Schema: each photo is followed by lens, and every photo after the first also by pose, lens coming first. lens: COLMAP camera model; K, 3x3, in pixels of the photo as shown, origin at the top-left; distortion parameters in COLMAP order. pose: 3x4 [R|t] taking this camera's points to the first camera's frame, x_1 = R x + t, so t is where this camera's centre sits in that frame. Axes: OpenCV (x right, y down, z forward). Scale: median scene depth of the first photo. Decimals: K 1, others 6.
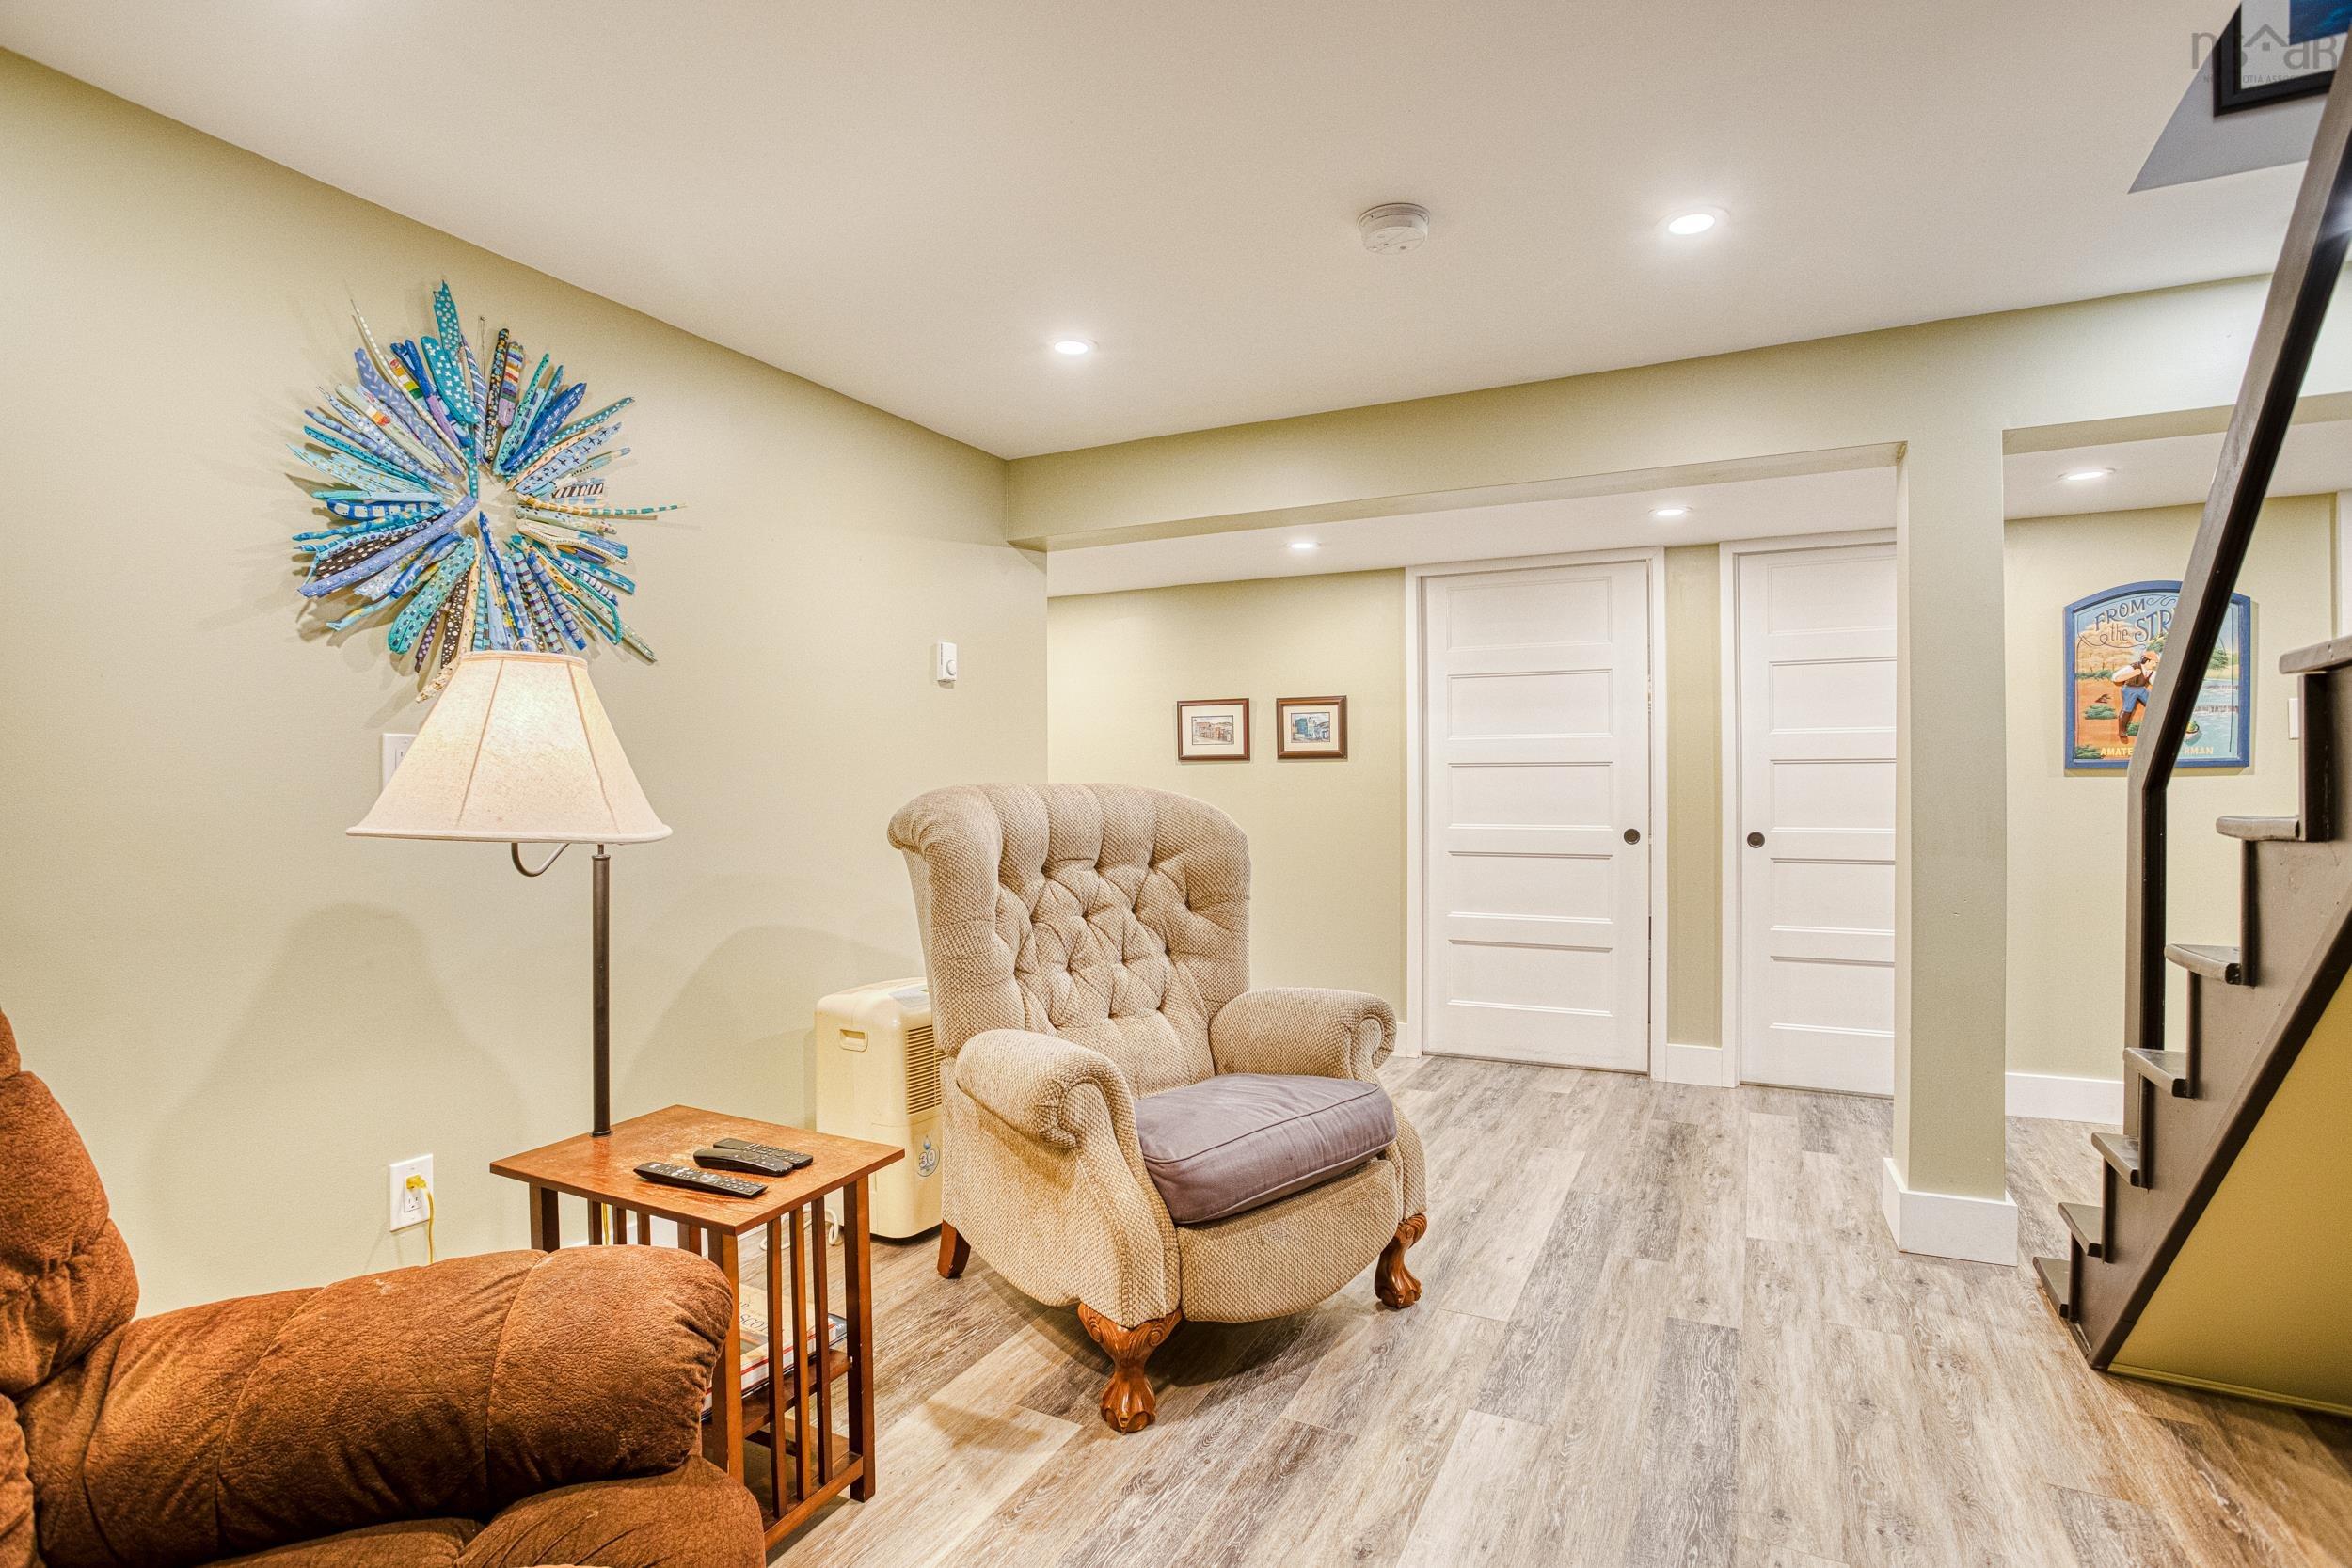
lens RADIAL K [[1141.0, 0, 1179.1], [0, 1141.0, 790.8], [0, 0, 1]] dist [-0.048183, 0.013931]
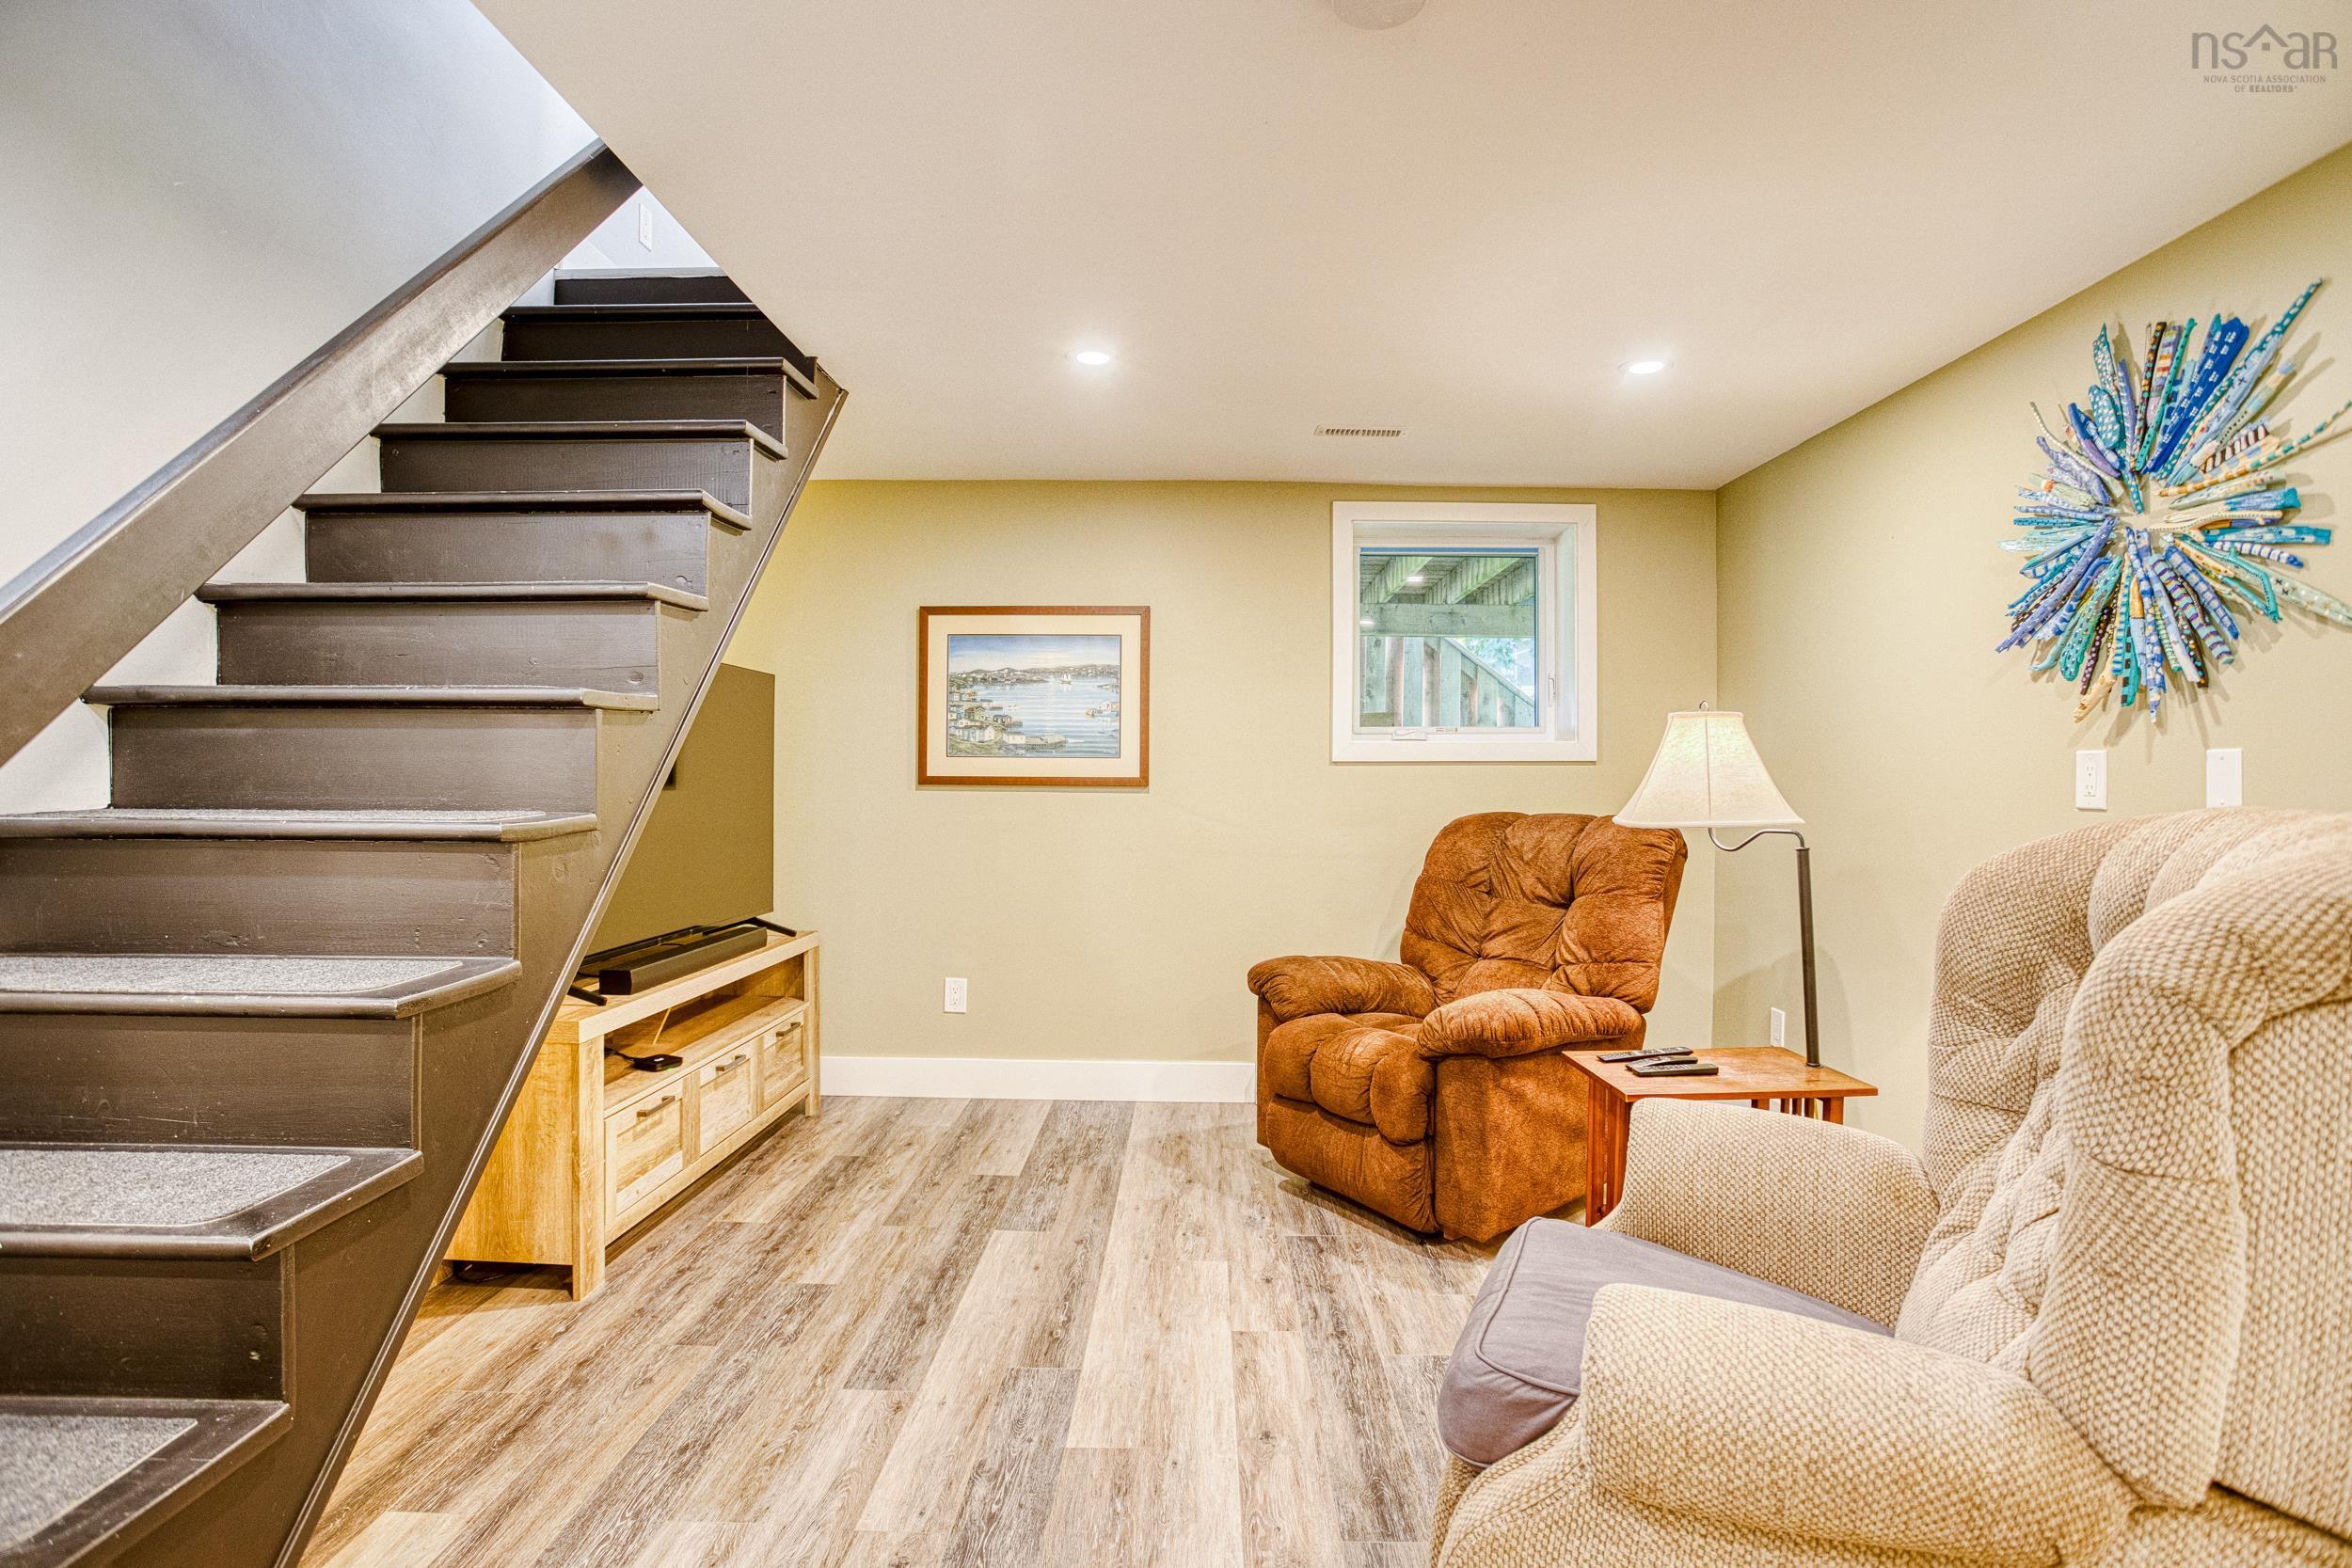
lens RADIAL K [[1141.0, 0, 1181.7], [0, 1141.0, 782.0], [0, 0, 1]] dist [-0.048183, 0.013931]
pose [[-0.898641, -0.005185, -0.438655, 0.548395], [-0.009501, 0.999926, 0.007644, -0.018304], [0.438582, 0.011037, -0.898623, 1.436772]]
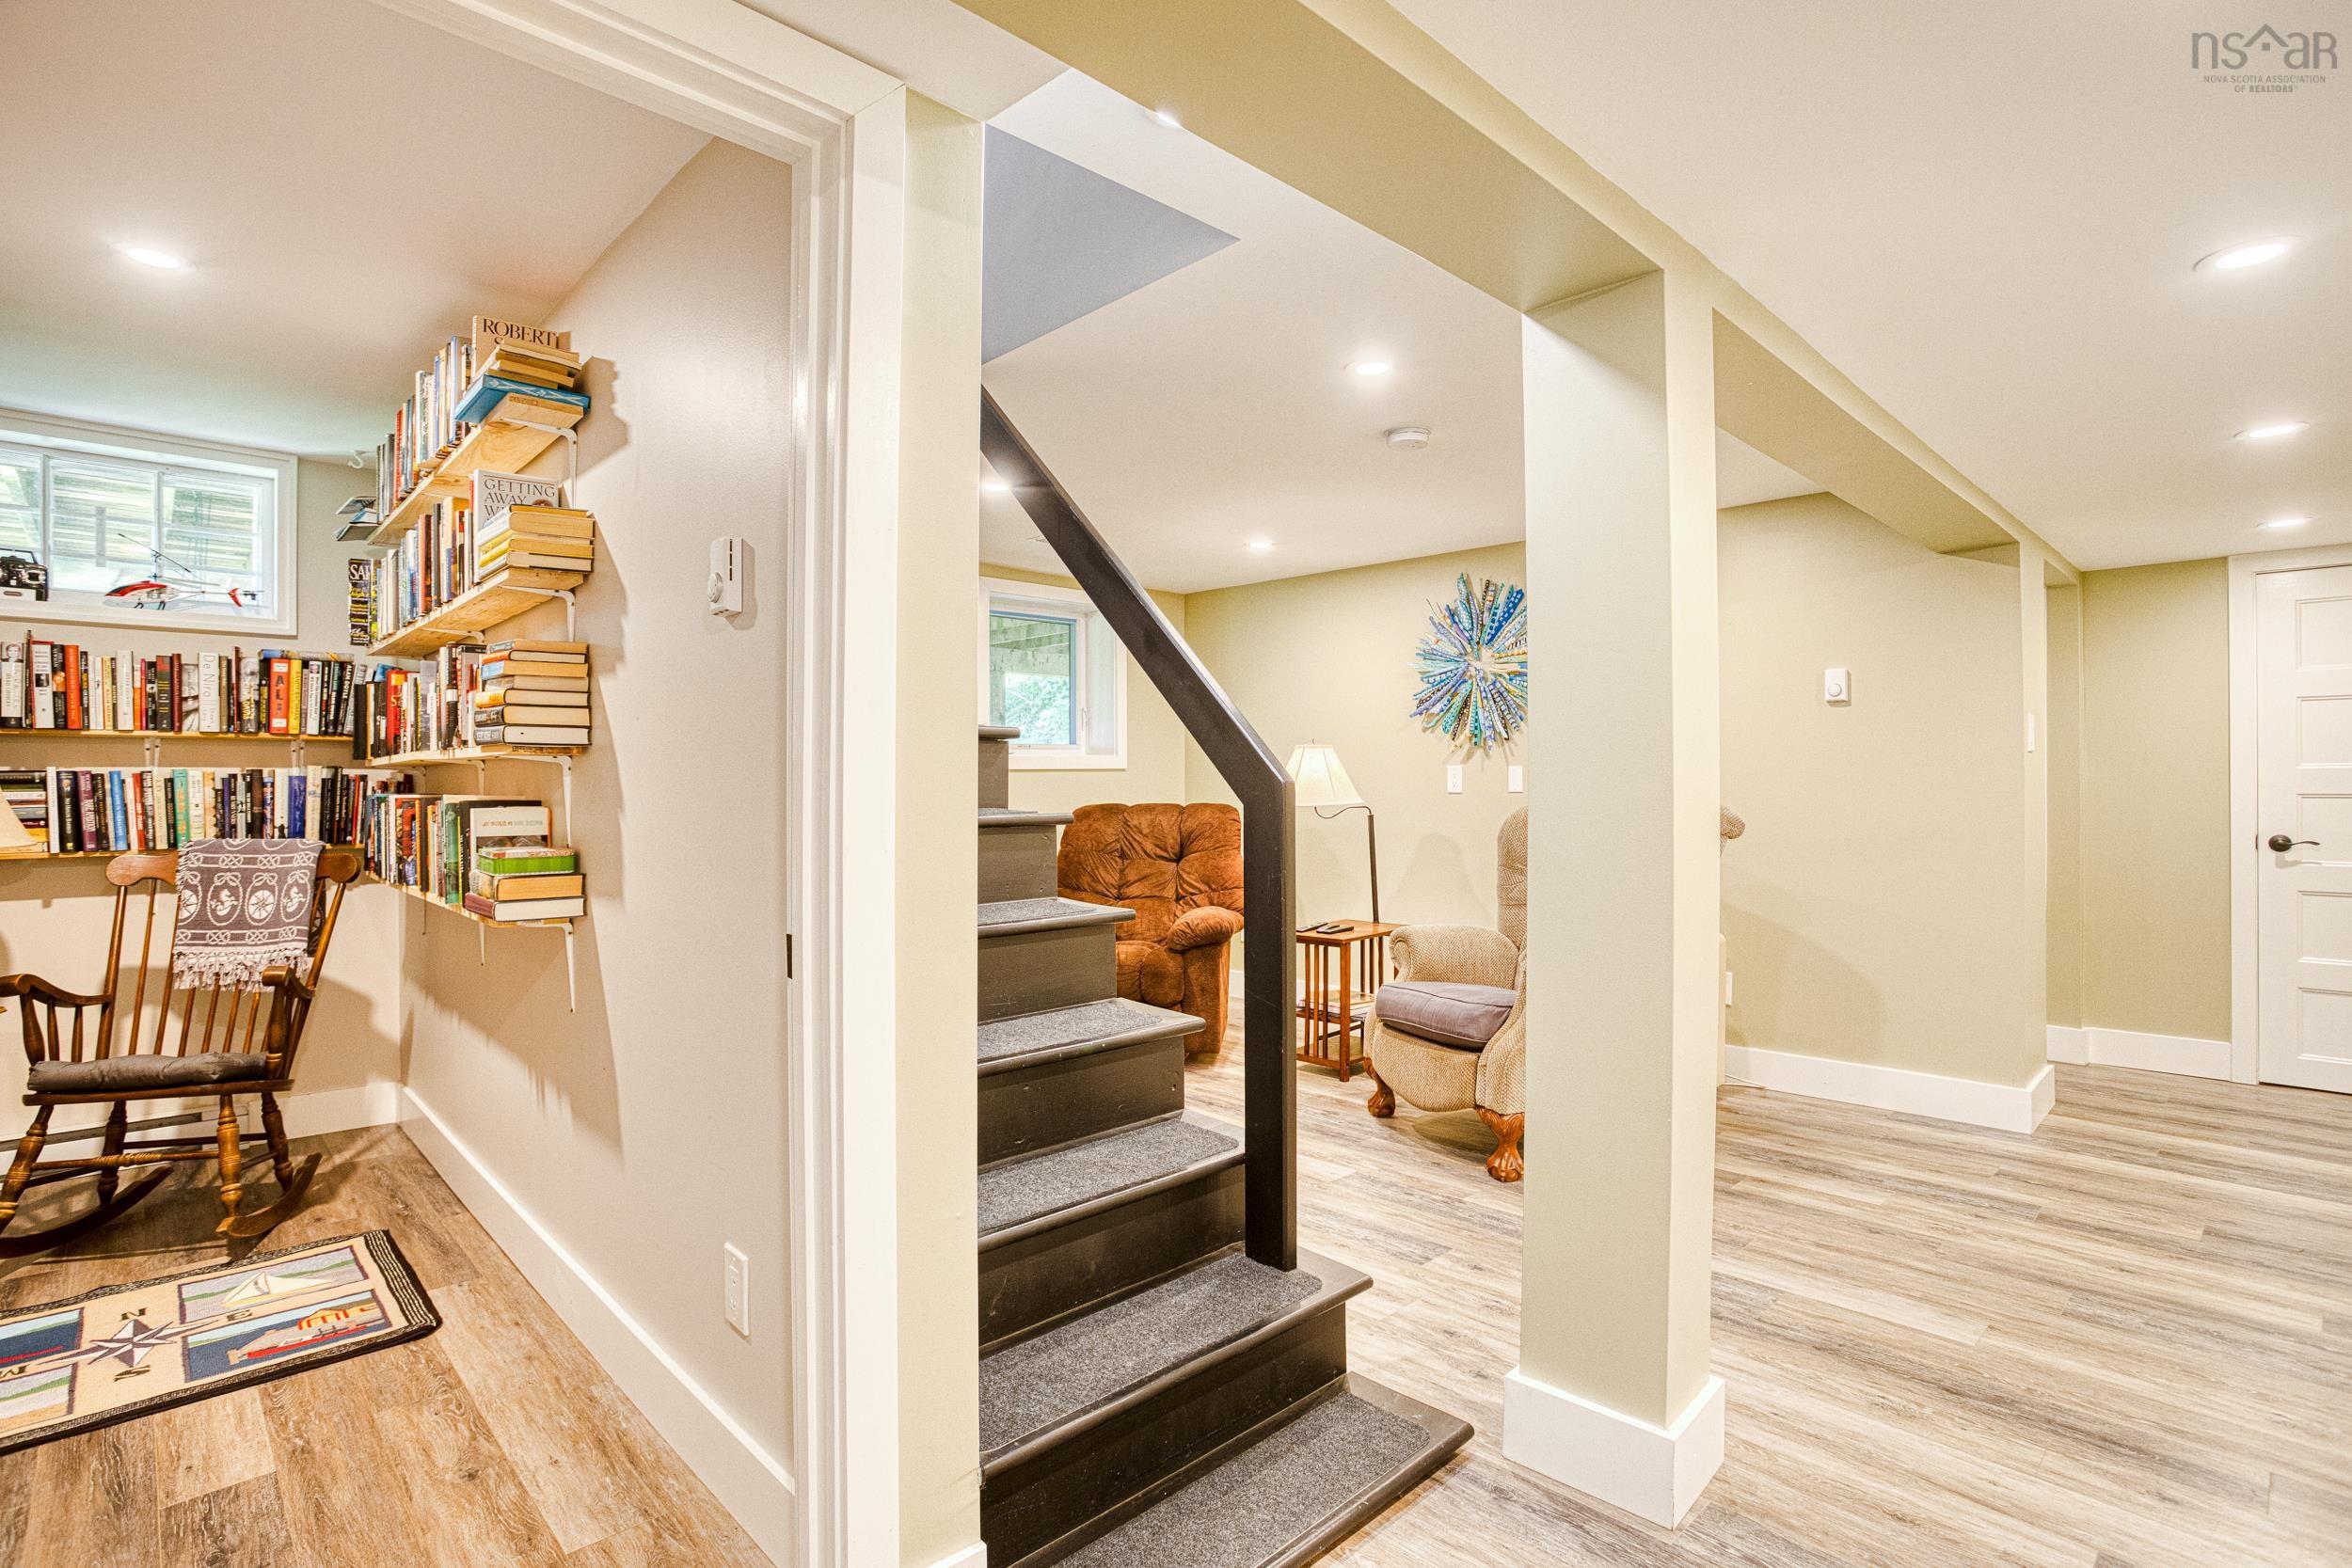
lens RADIAL K [[1141.0, 0, 1183.3], [0, 1141.0, 779.8], [0, 0, 1]] dist [-0.048183, 0.013931]
pose [[-0.330542, -0.001062, -0.943791, 1.653522], [-0.003119, 0.999995, -0.000033, -0.017704], [0.943786, 0.002933, -0.330544, 1.133639]]
